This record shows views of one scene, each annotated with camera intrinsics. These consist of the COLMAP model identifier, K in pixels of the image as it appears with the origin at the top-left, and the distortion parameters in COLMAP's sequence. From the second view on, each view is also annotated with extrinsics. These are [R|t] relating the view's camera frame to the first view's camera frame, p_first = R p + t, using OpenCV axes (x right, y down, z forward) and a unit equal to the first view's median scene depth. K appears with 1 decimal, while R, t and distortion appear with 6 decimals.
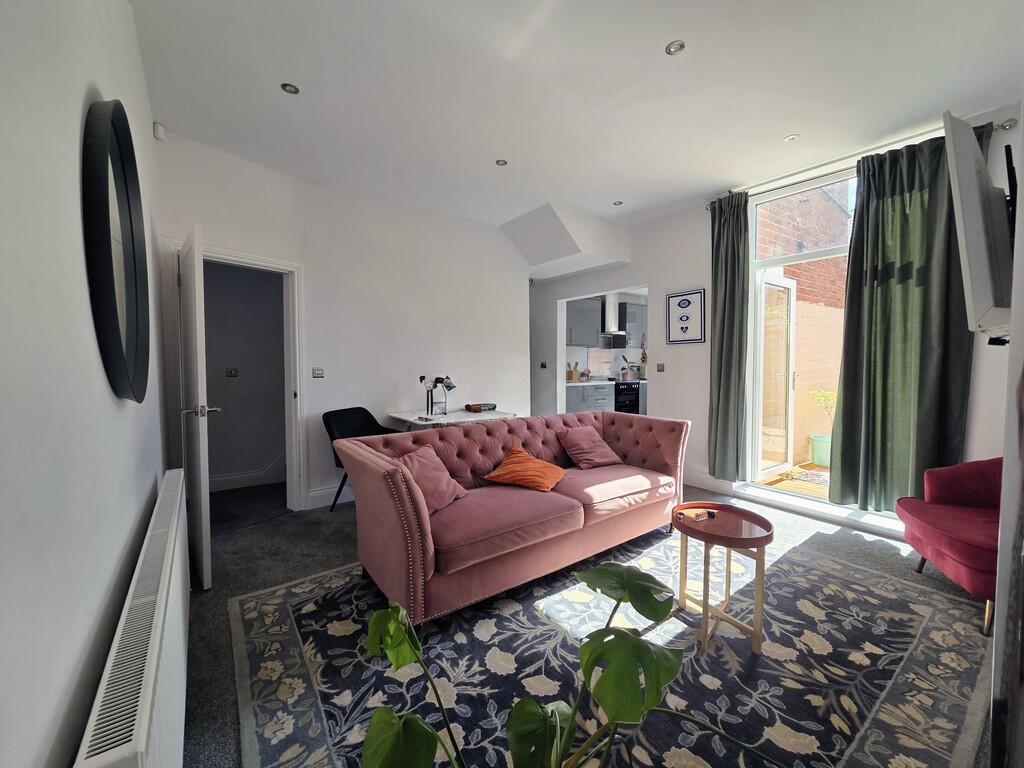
lens RADIAL K [[417.1, 0, 509.0], [0, 417.1, 378.2], [0, 0, 1]] dist [-0.011815, 0.000514]
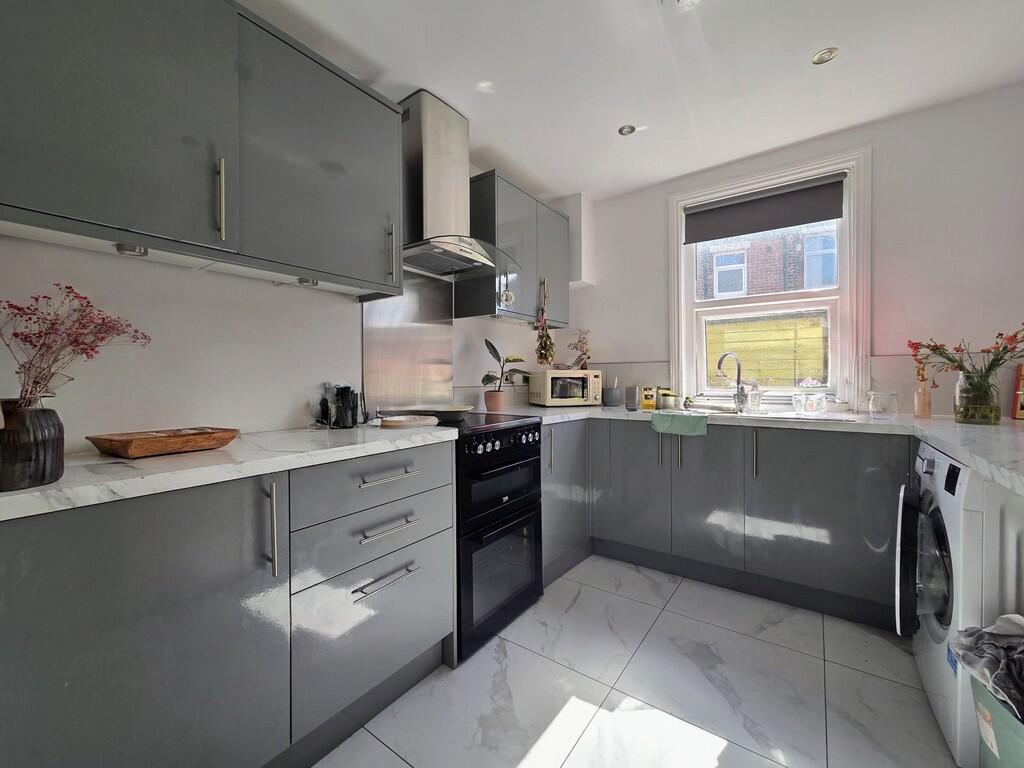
lens RADIAL K [[417.1, 0, 509.0], [0, 417.1, 378.2], [0, 0, 1]] dist [-0.011815, 0.000514]
pose [[0.948521, -0.005627, 0.316664, 0.344059], [0.014717, 0.999545, -0.026320, -0.026509], [-0.316371, 0.029625, 0.948173, 1.263915]]
